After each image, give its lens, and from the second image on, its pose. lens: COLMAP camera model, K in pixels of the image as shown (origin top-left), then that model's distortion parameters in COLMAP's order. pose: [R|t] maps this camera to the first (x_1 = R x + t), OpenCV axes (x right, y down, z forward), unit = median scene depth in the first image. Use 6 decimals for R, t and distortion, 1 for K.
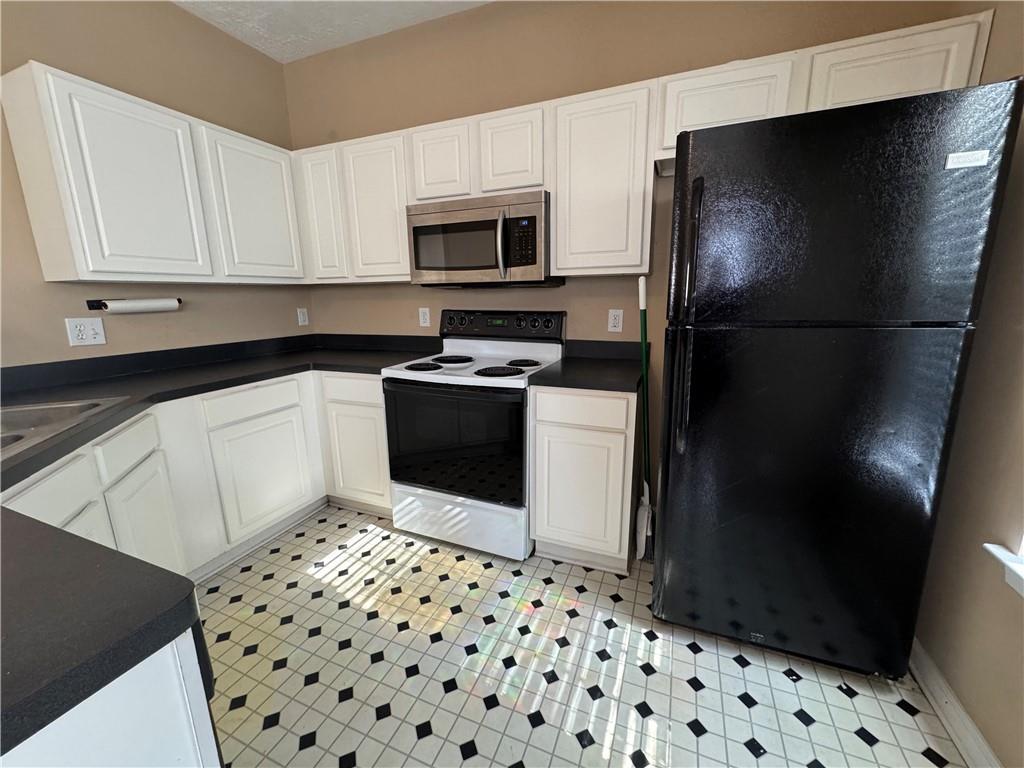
lens RADIAL K [[407.7, 0, 512.0], [0, 407.7, 384.0], [0, 0, 1]] dist [0.000362, 0.000262]
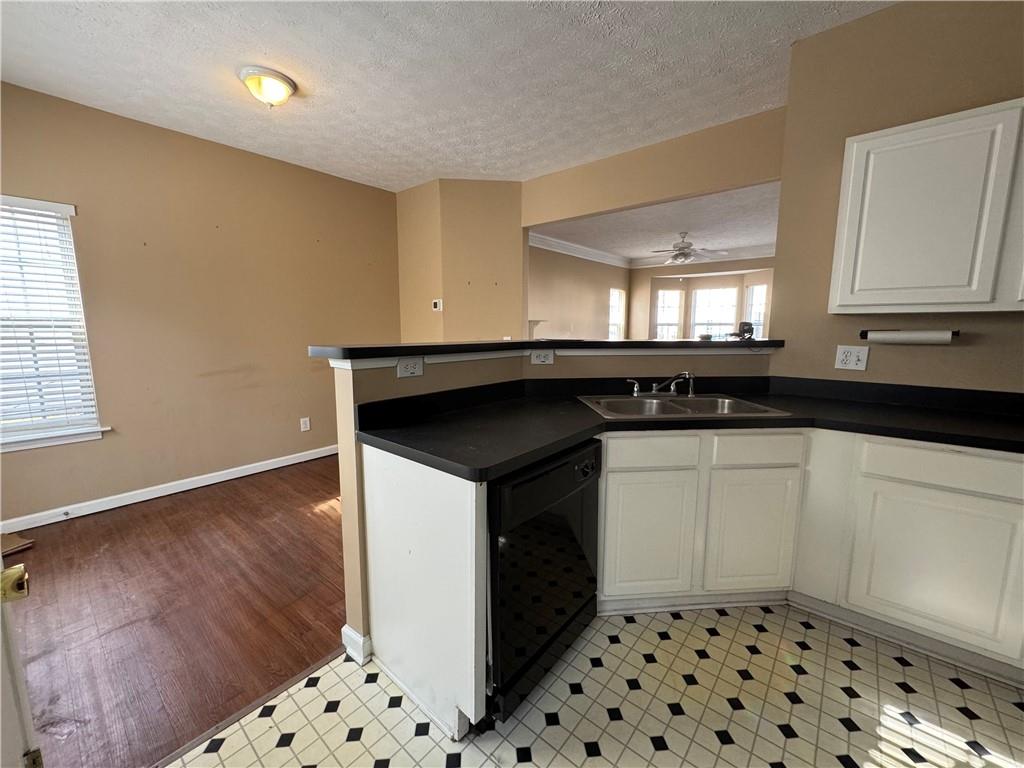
lens RADIAL K [[407.7, 0, 512.0], [0, 407.7, 384.0], [0, 0, 1]] dist [0.000362, 0.000262]
pose [[-0.304831, 0.146031, -0.941145, 0.312350], [-0.201954, 0.955793, 0.213716, -0.111142], [0.930749, 0.255215, -0.261863, 0.443021]]
